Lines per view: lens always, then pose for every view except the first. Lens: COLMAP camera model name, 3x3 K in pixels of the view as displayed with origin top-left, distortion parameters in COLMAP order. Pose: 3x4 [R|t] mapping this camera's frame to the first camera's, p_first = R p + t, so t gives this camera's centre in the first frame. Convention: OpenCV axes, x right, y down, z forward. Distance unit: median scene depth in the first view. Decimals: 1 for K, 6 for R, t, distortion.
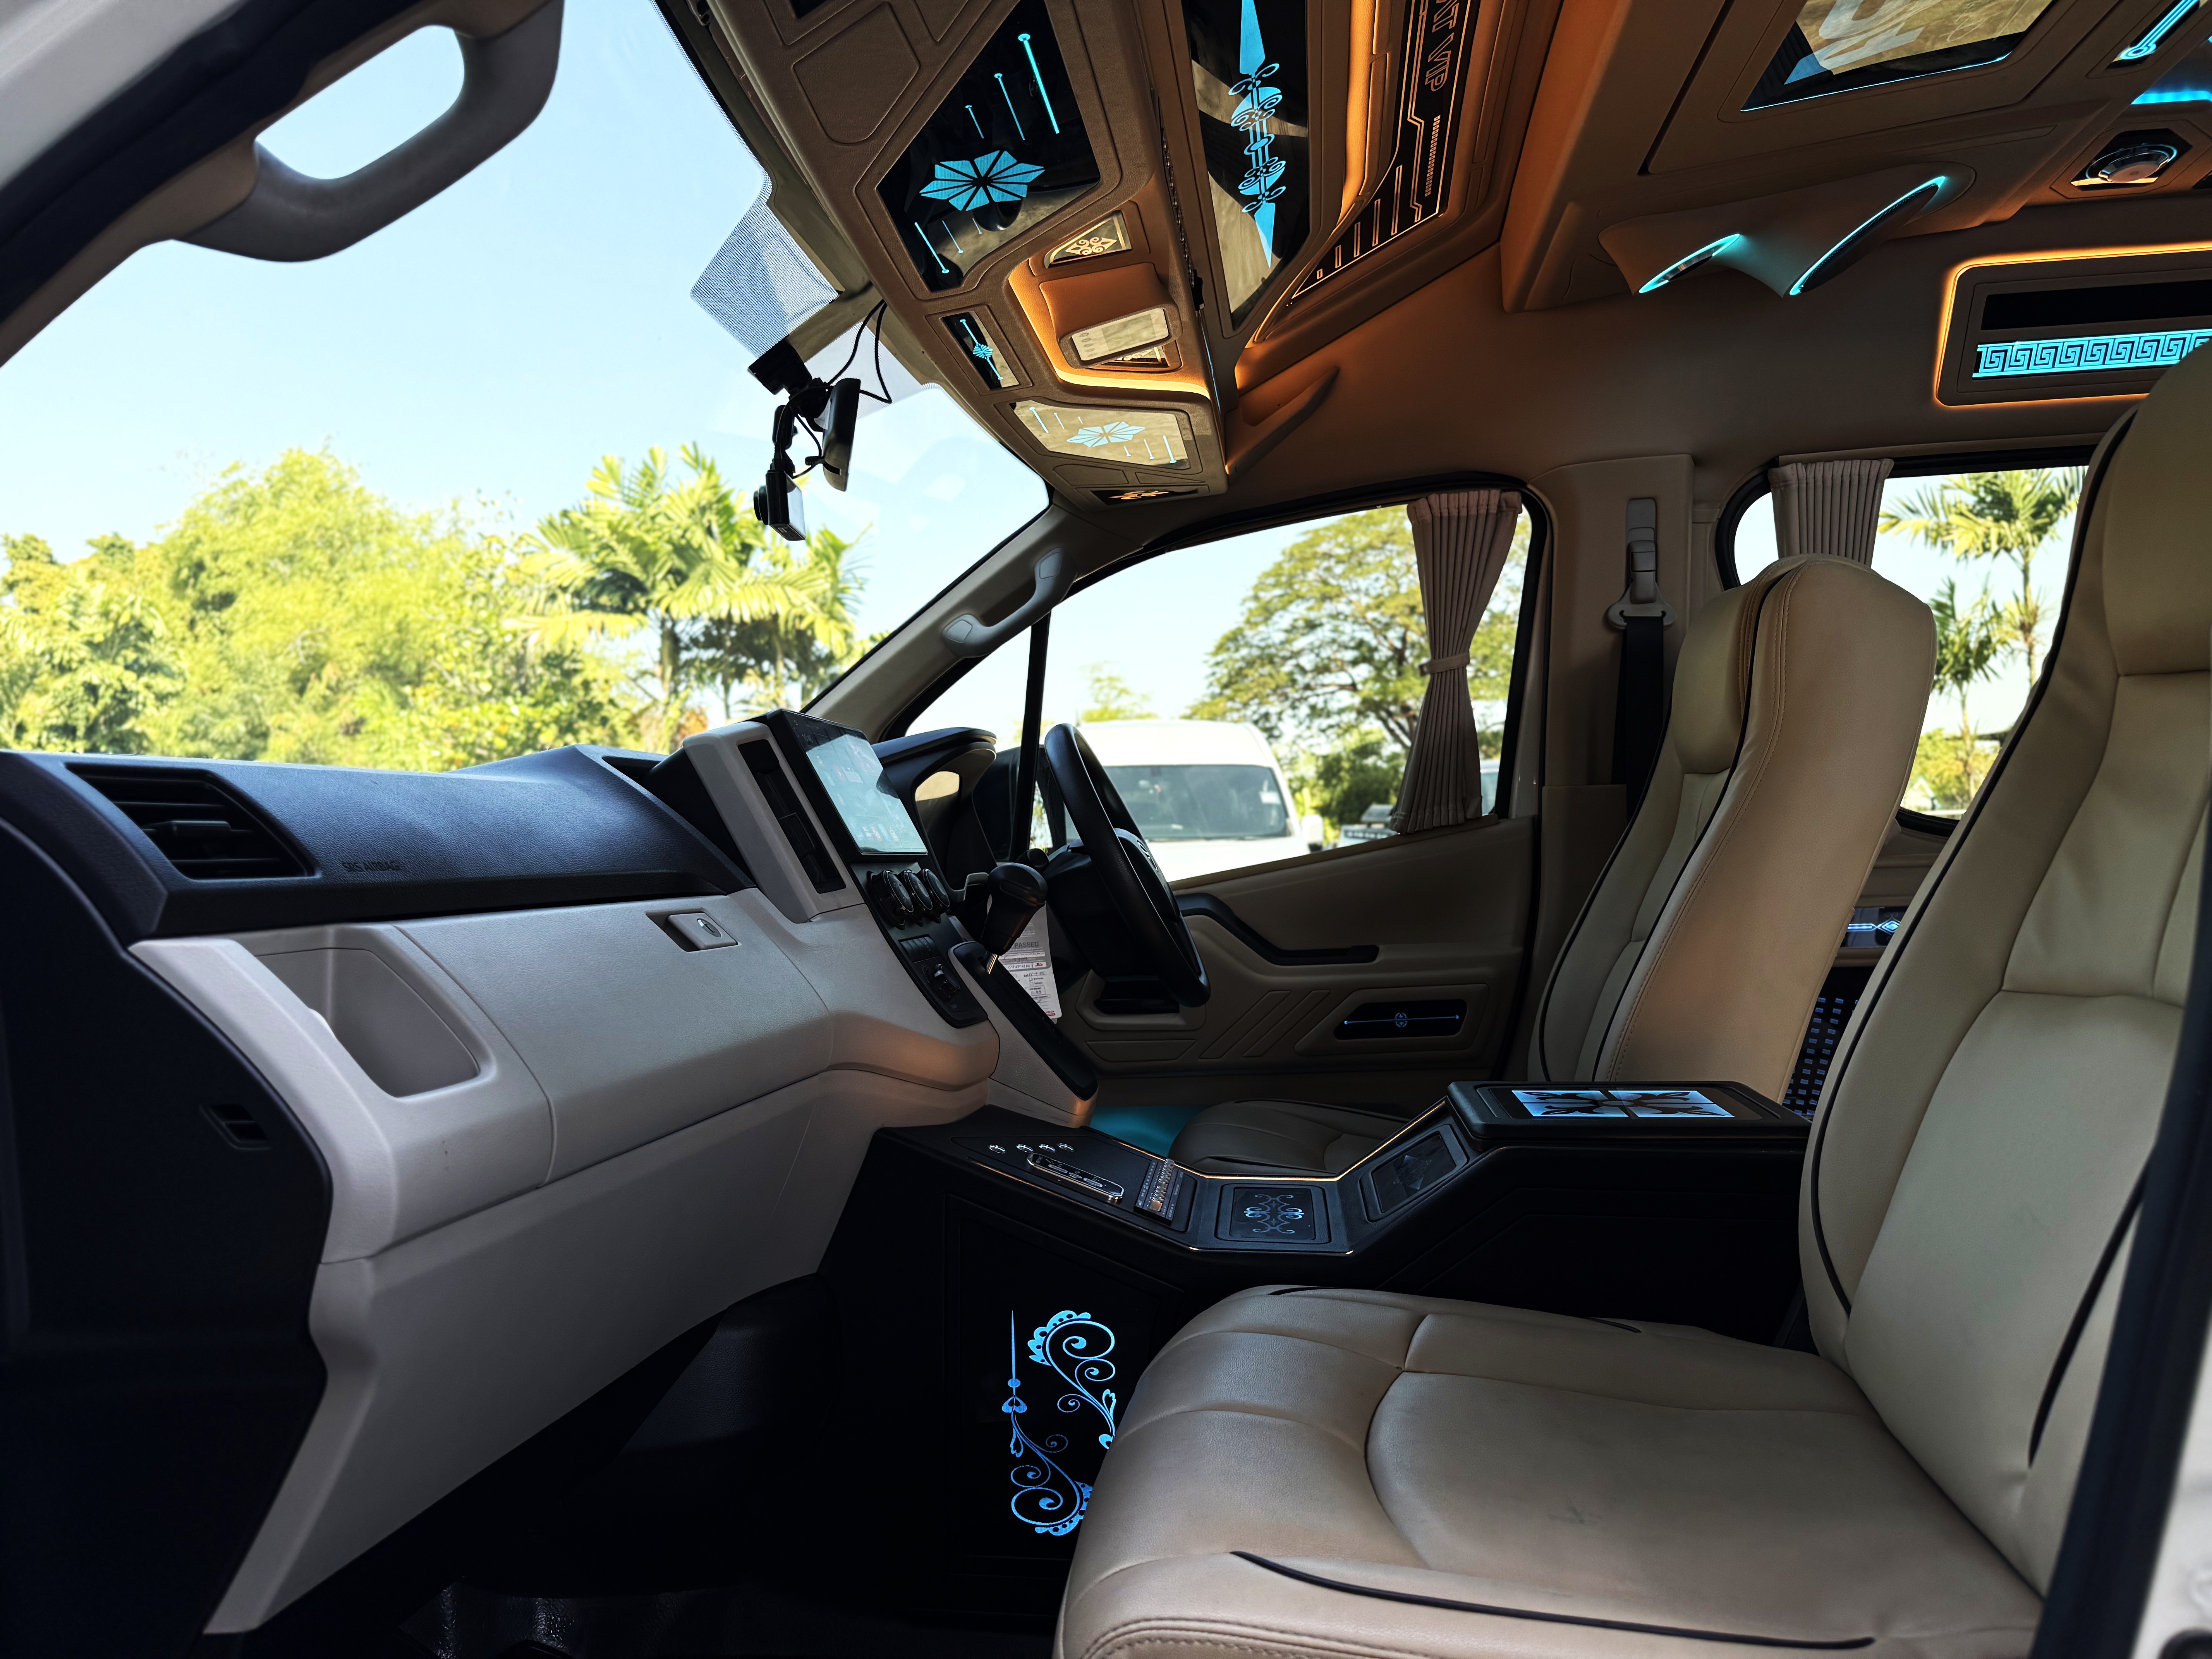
lens RADIAL K [[1568.0, 0, 1113.5], [0, 1568.0, 822.2], [0, 0, 1]] dist [0.003640, -0.008538]
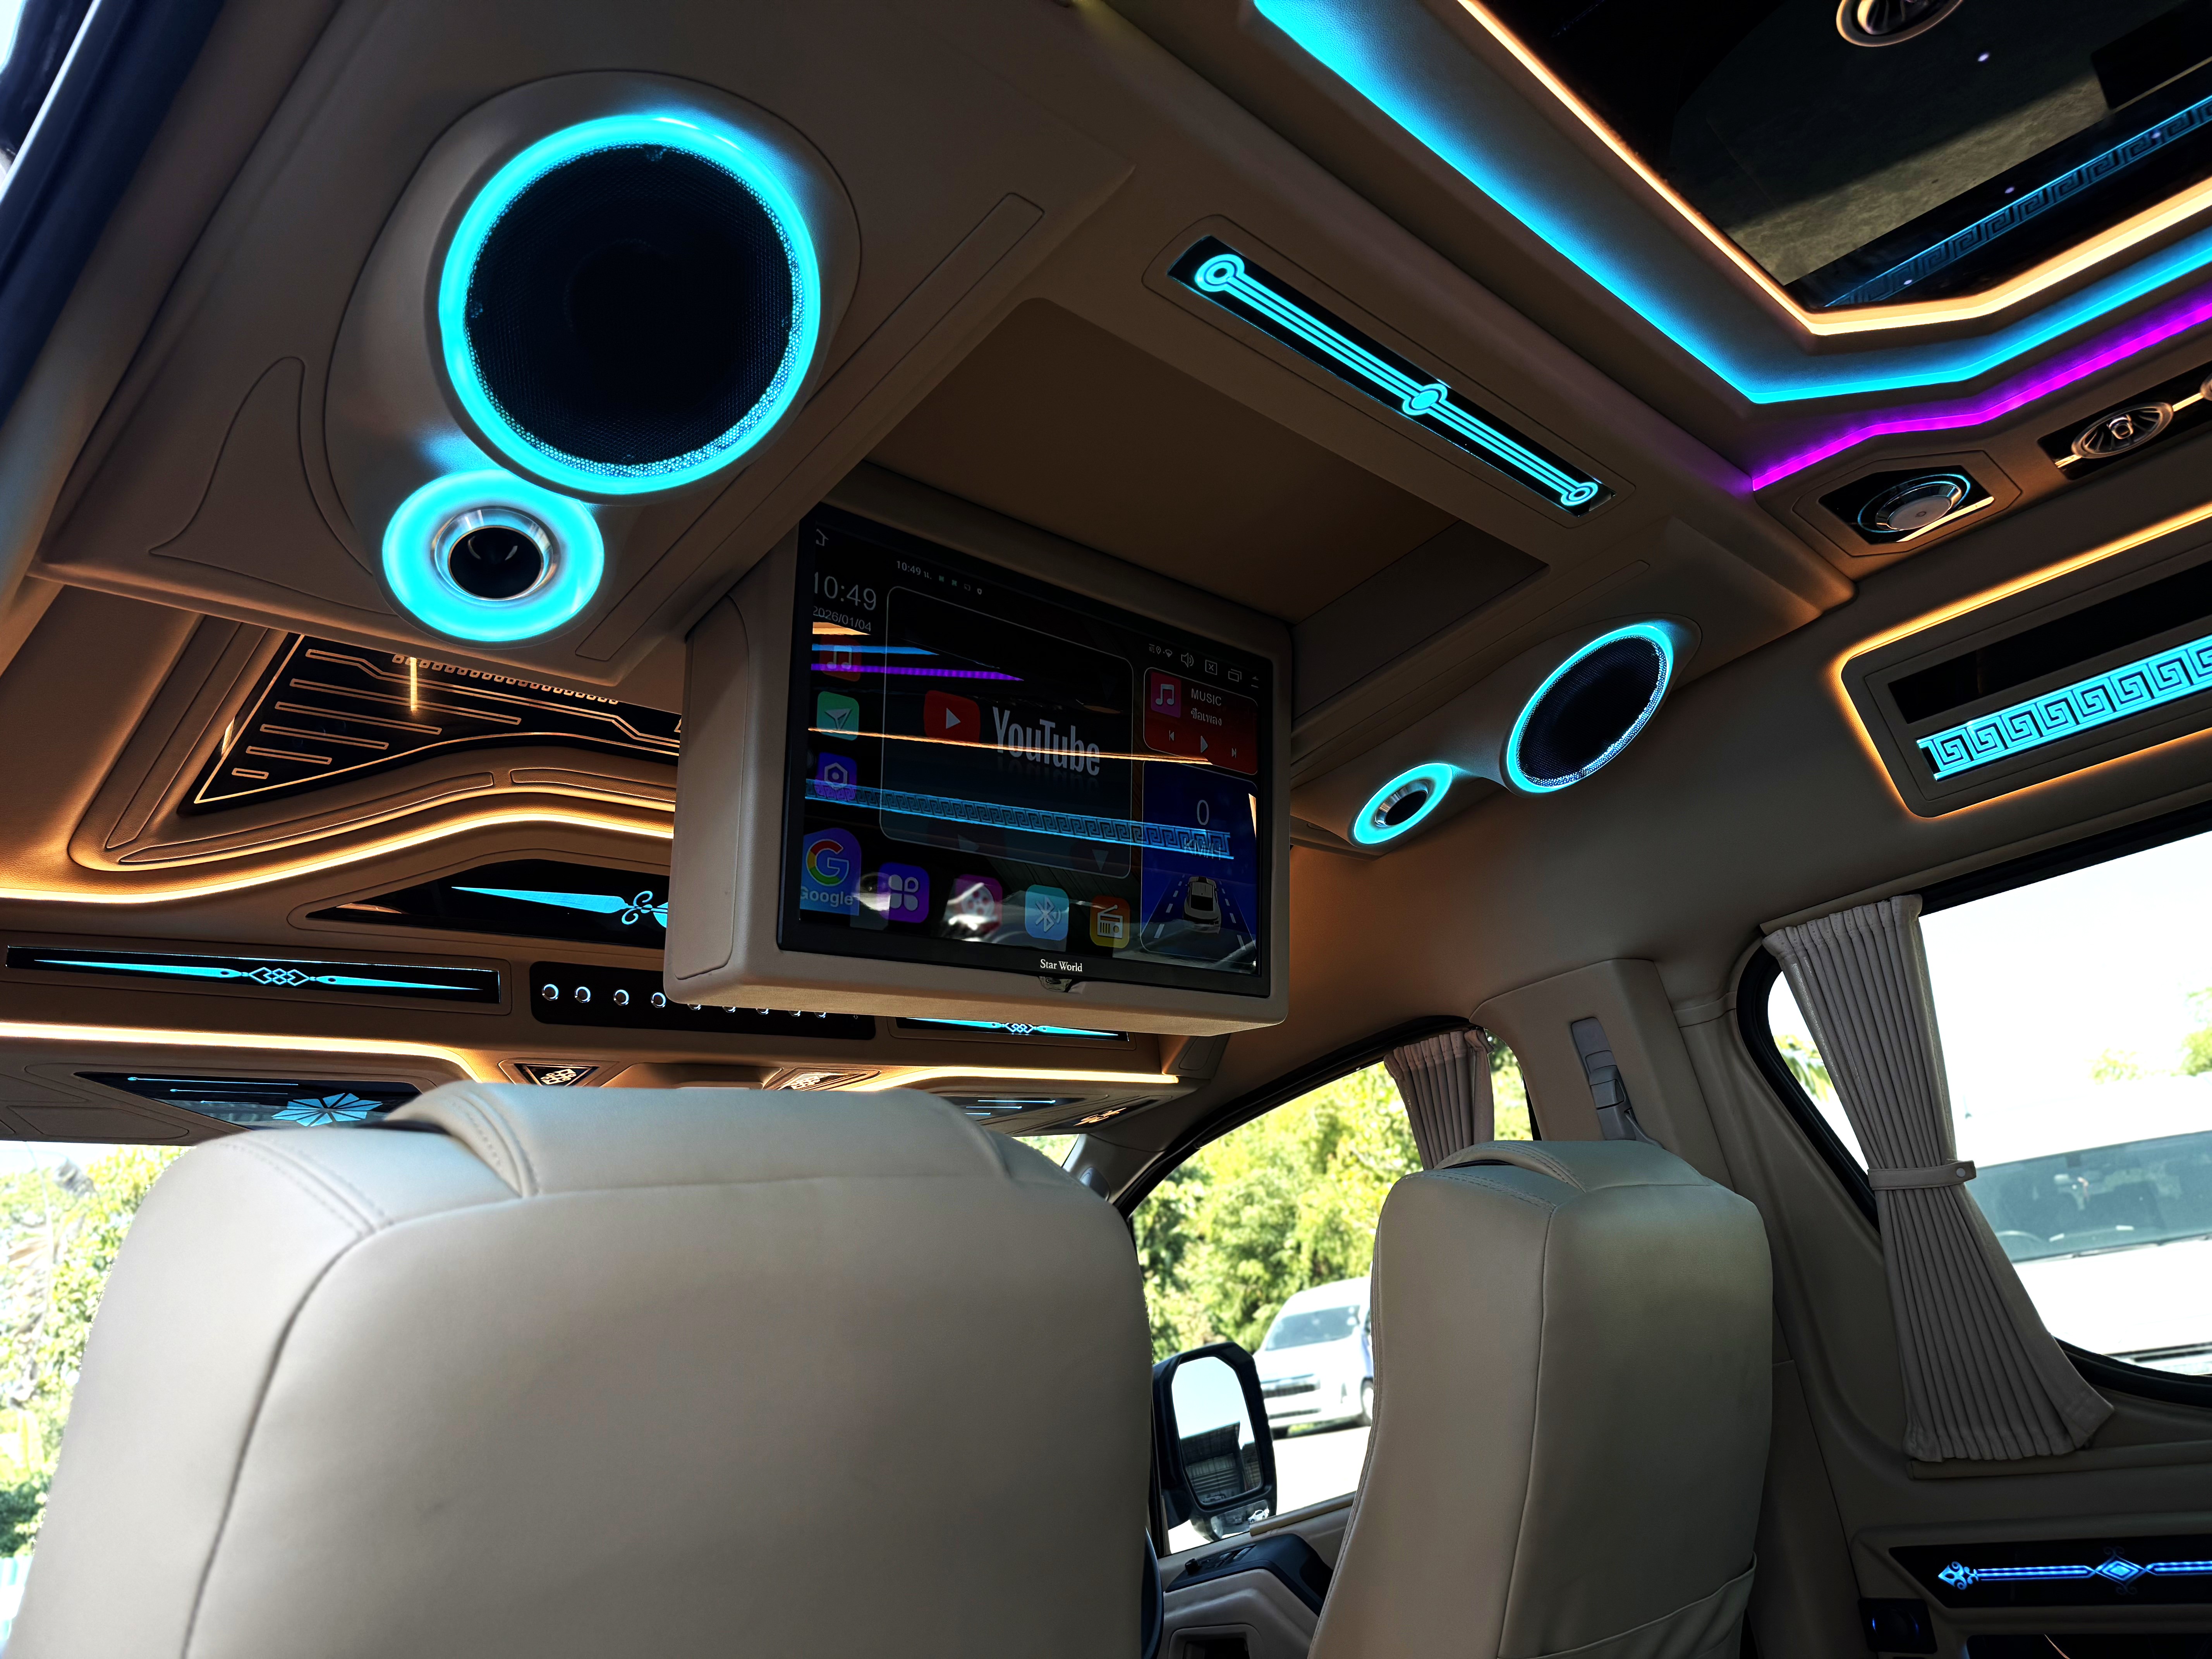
lens RADIAL K [[1568.0, 0, 1113.5], [0, 1568.0, 822.2], [0, 0, 1]] dist [0.003640, -0.008538]
pose [[0.803011, -0.272418, -0.530058, 0.582167], [0.122445, 0.945853, -0.300614, -0.082893], [0.583250, 0.176494, 0.792887, 0.175994]]
